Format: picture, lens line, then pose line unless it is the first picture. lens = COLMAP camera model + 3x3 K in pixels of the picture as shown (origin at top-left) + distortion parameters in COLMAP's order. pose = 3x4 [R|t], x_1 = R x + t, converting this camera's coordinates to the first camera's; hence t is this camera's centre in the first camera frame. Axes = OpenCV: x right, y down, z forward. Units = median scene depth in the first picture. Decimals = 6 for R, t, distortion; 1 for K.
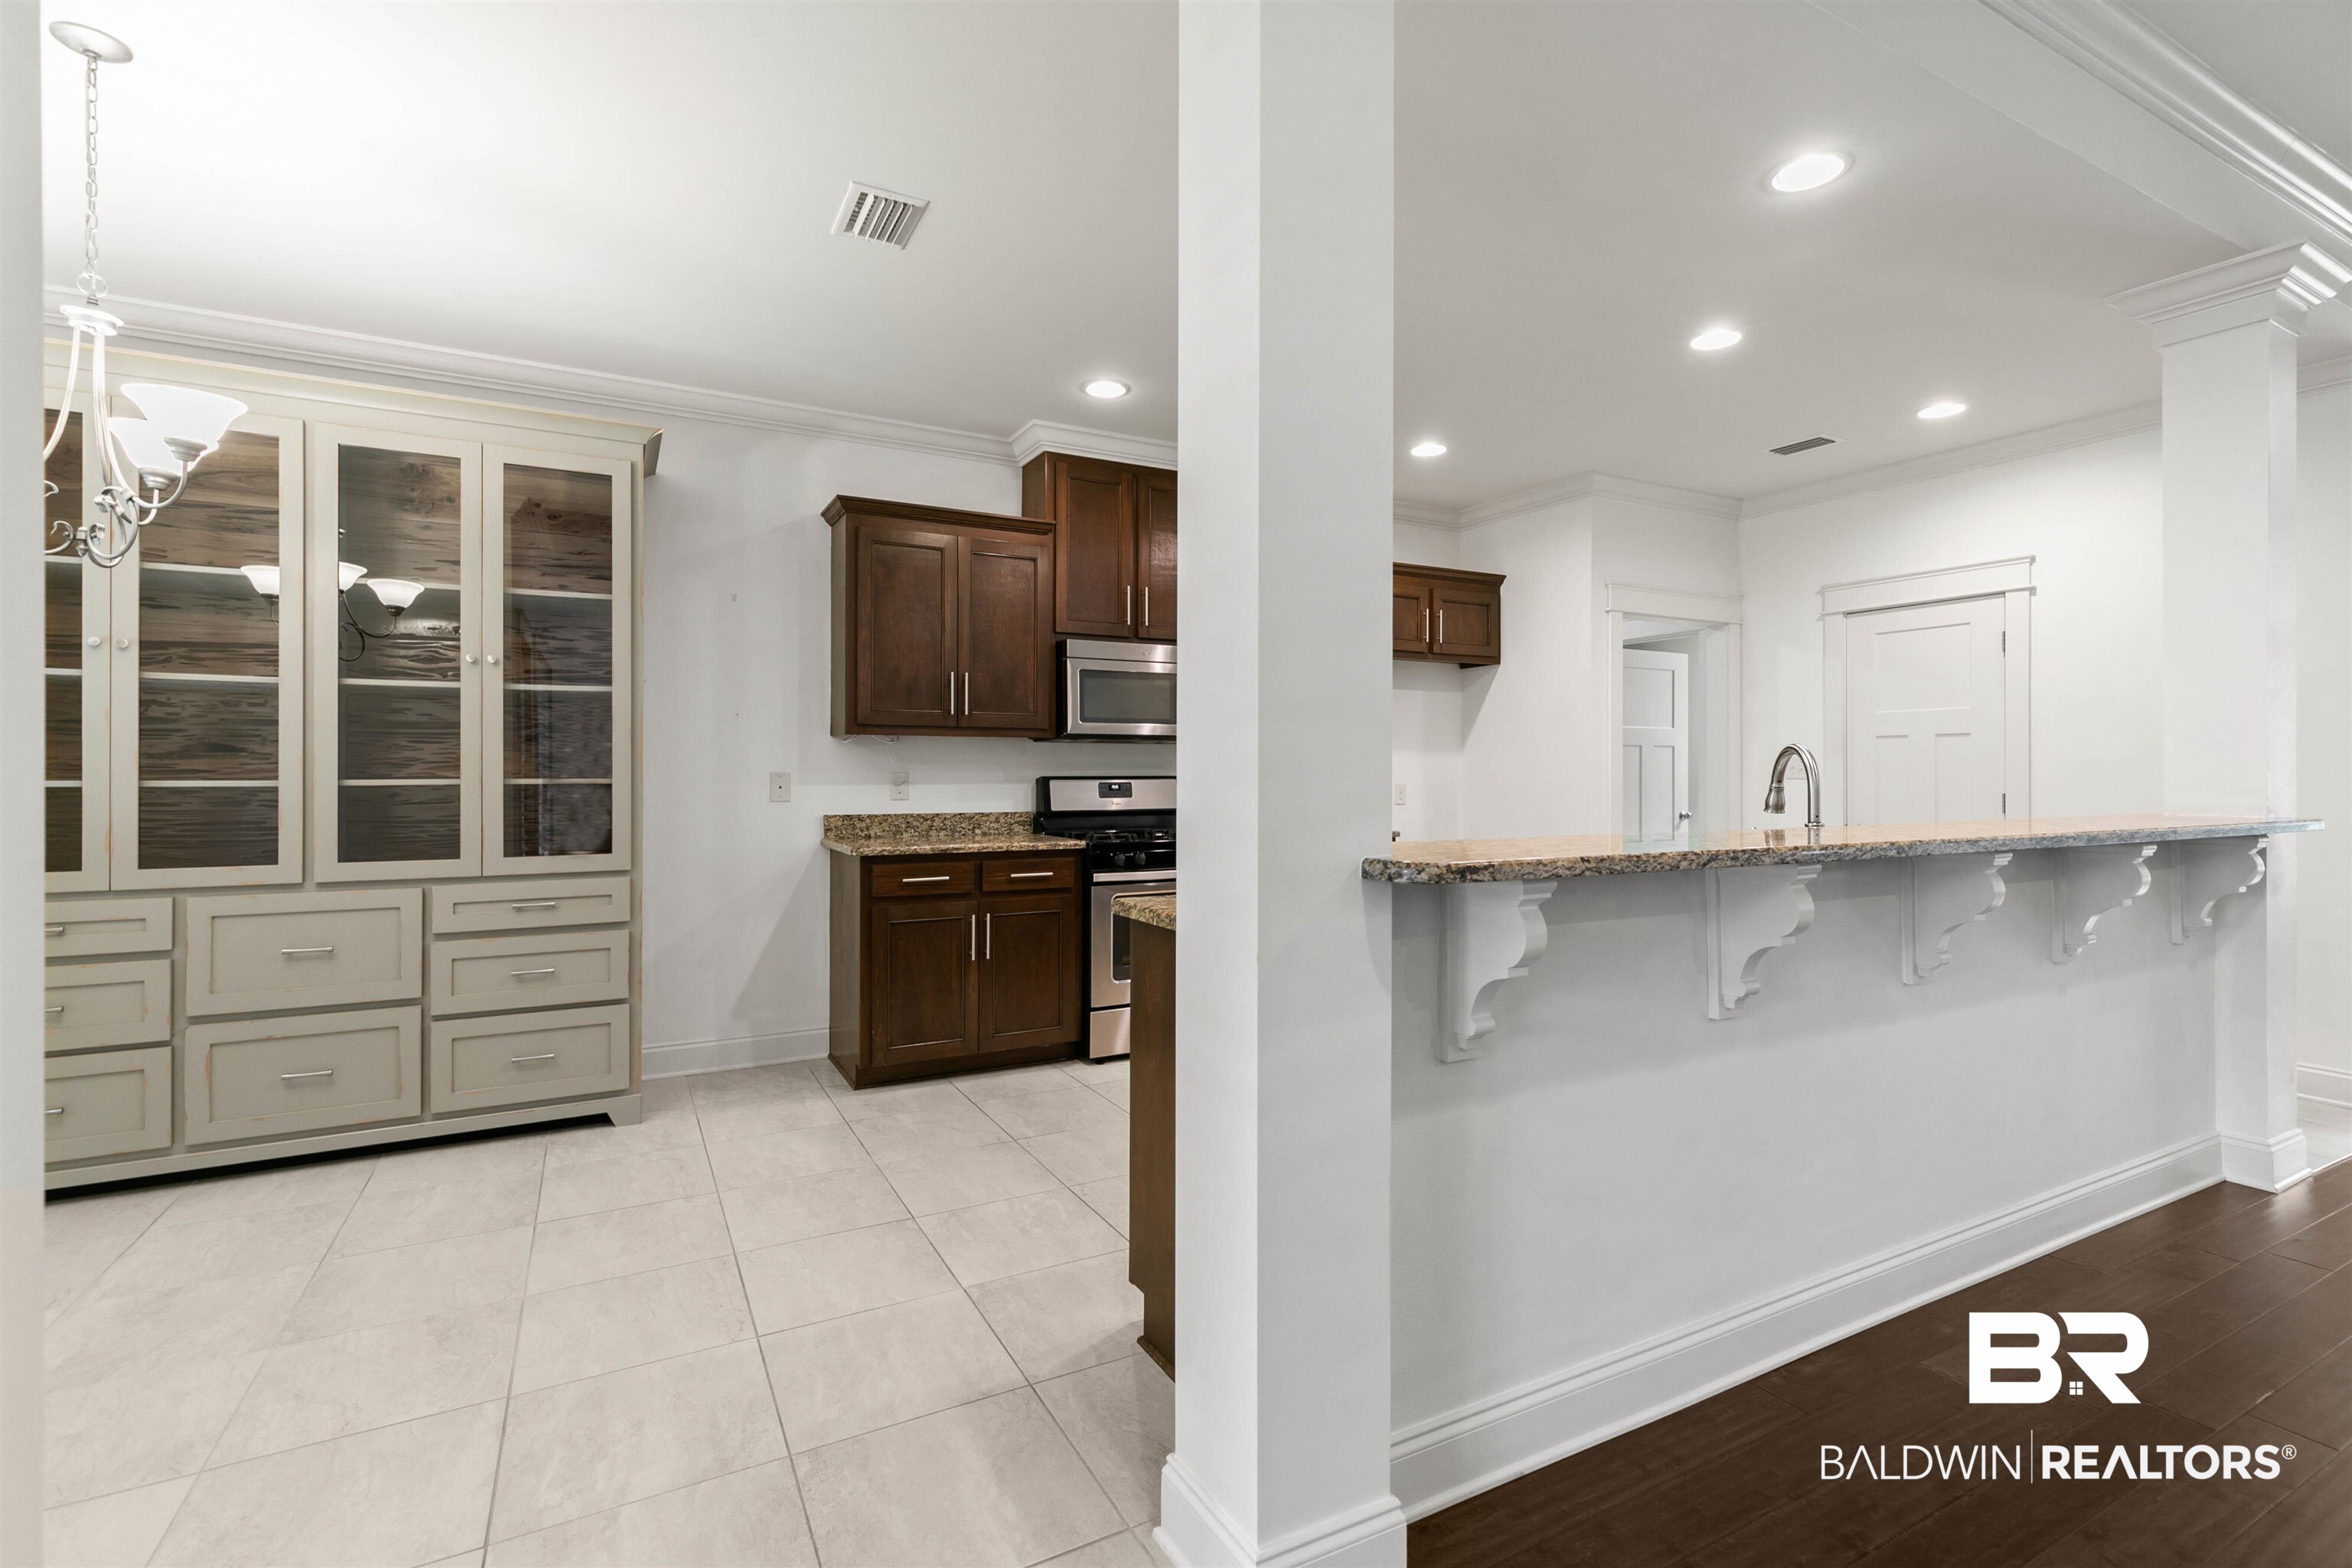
lens RADIAL K [[1068.5, 0, 1179.6], [0, 1068.5, 779.7], [0, 0, 1]] dist [0.007498, -0.000221]
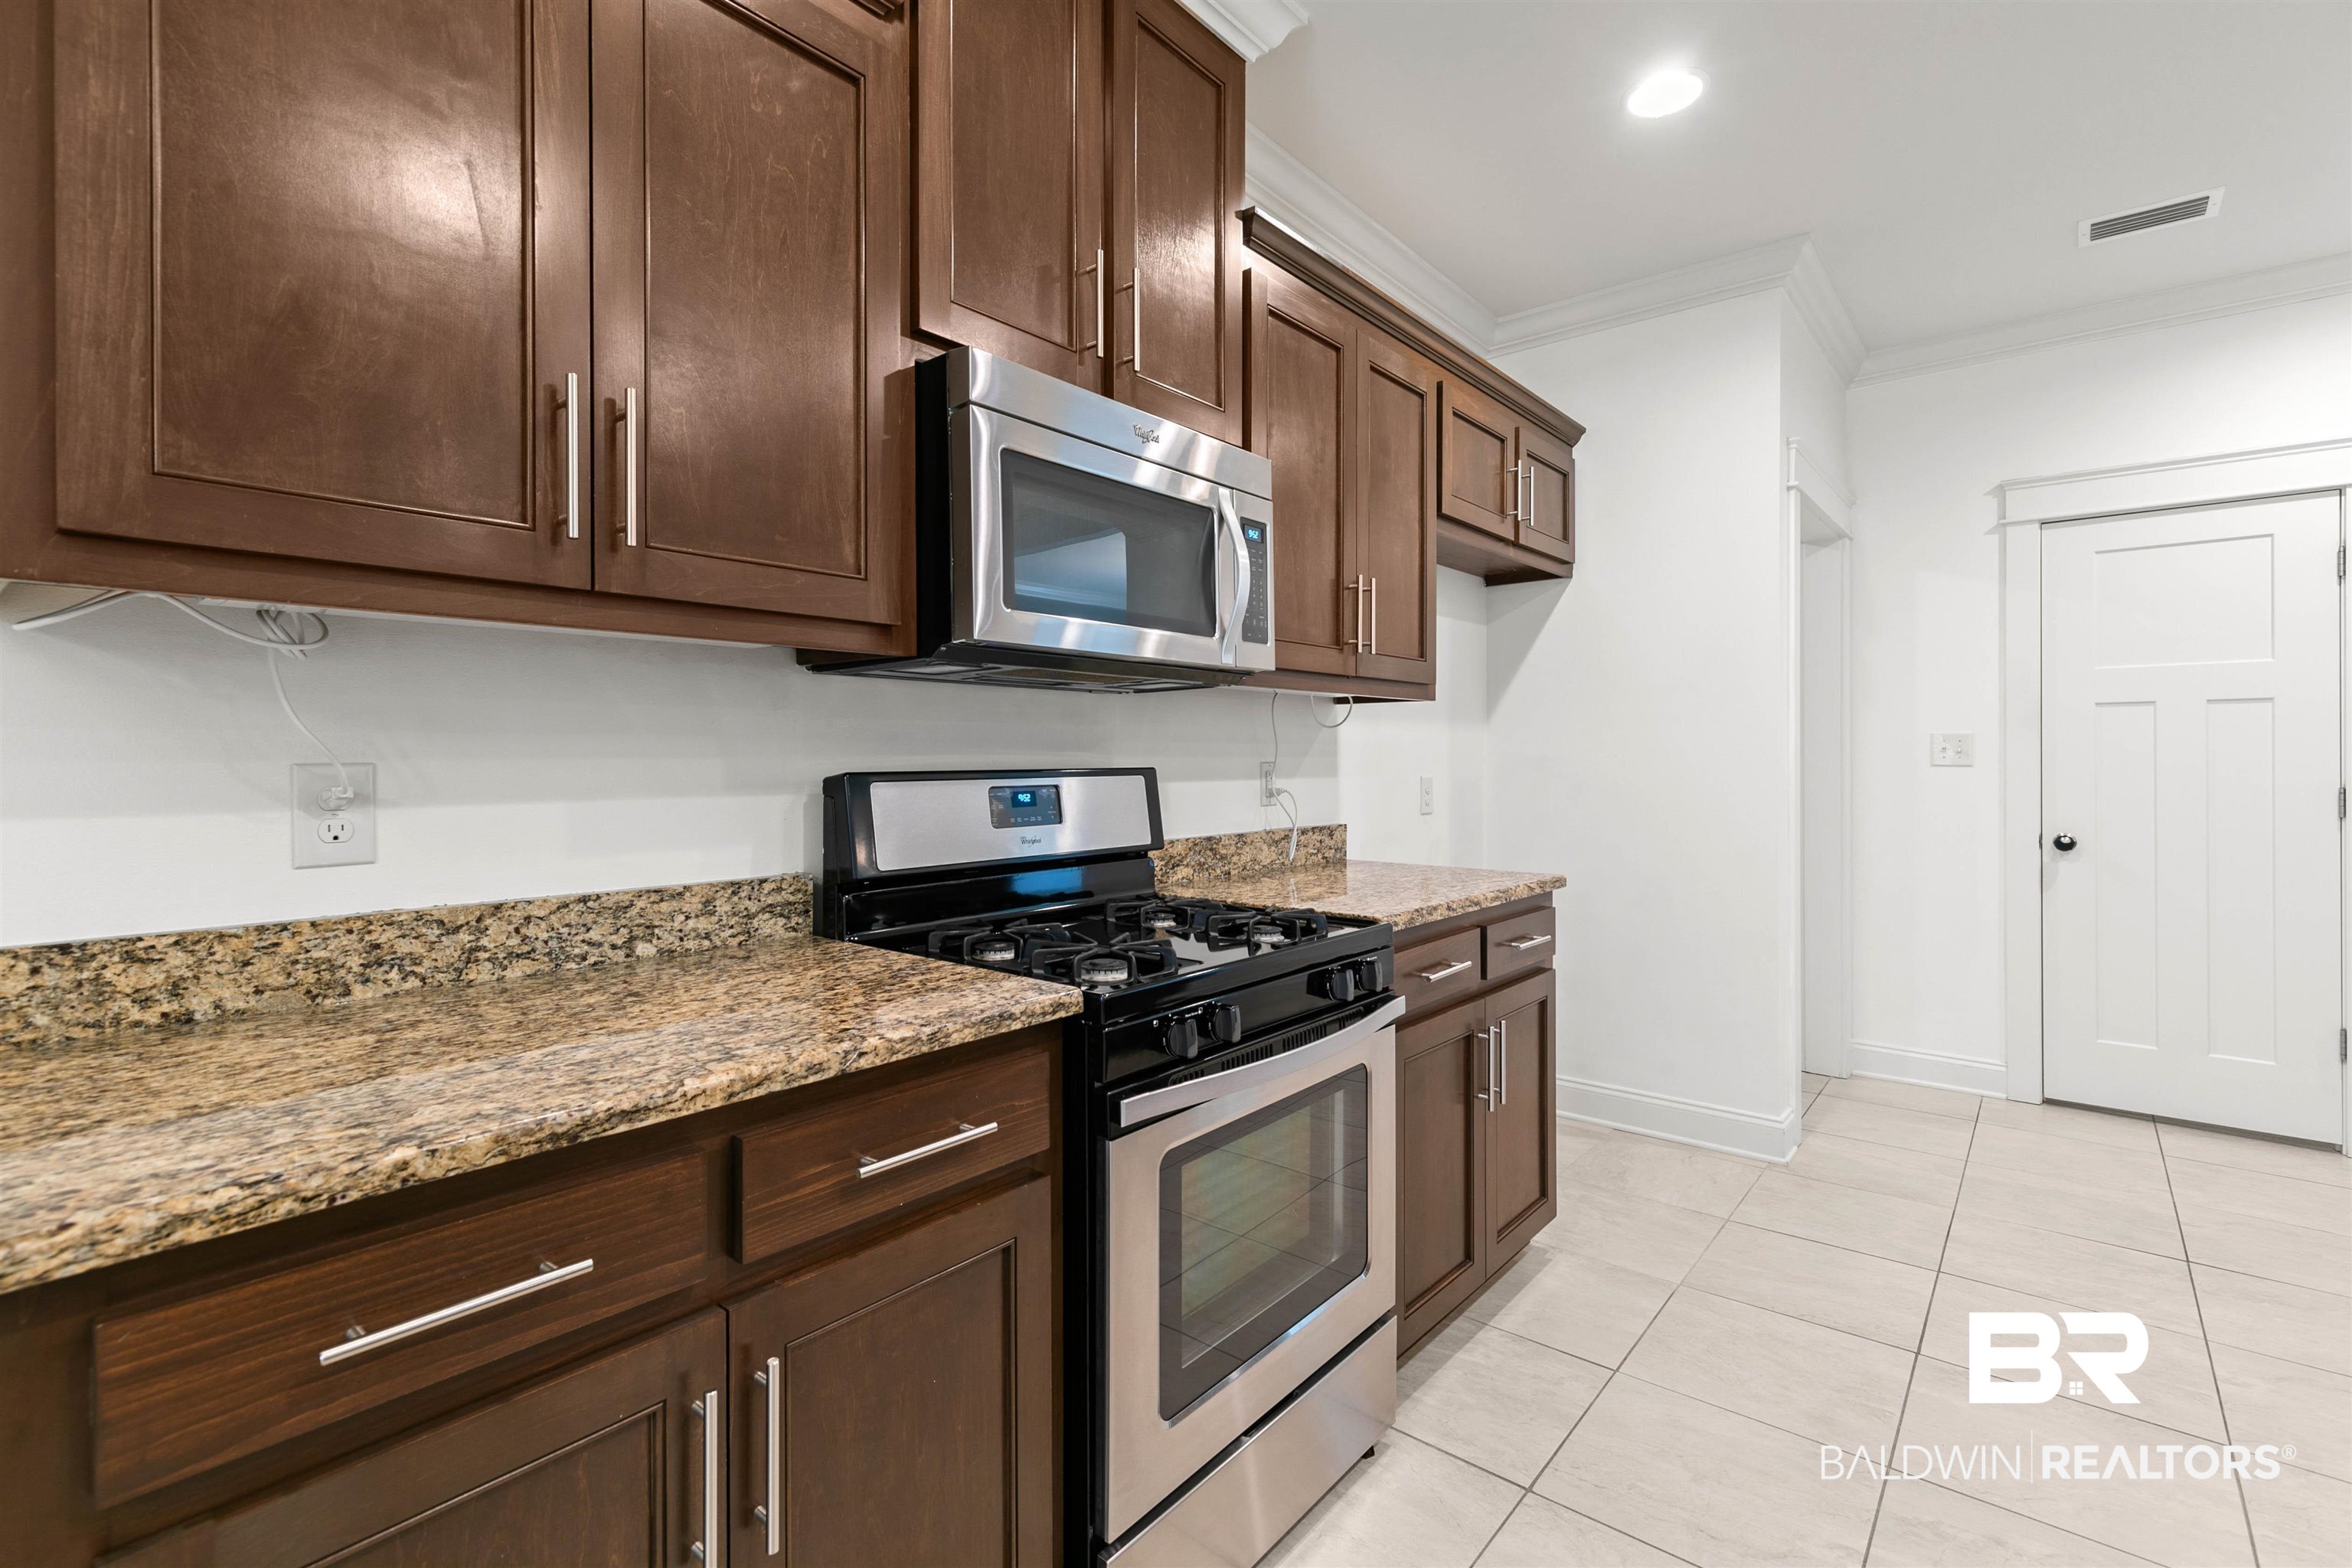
lens RADIAL K [[1068.5, 0, 1182.8], [0, 1068.5, 774.0], [0, 0, 1]] dist [0.007498, -0.000221]
pose [[0.929436, -0.007204, 0.368914, -0.157354], [0.002670, 0.999915, 0.012798, -0.007001], [-0.368975, -0.010909, 0.929375, 0.647023]]
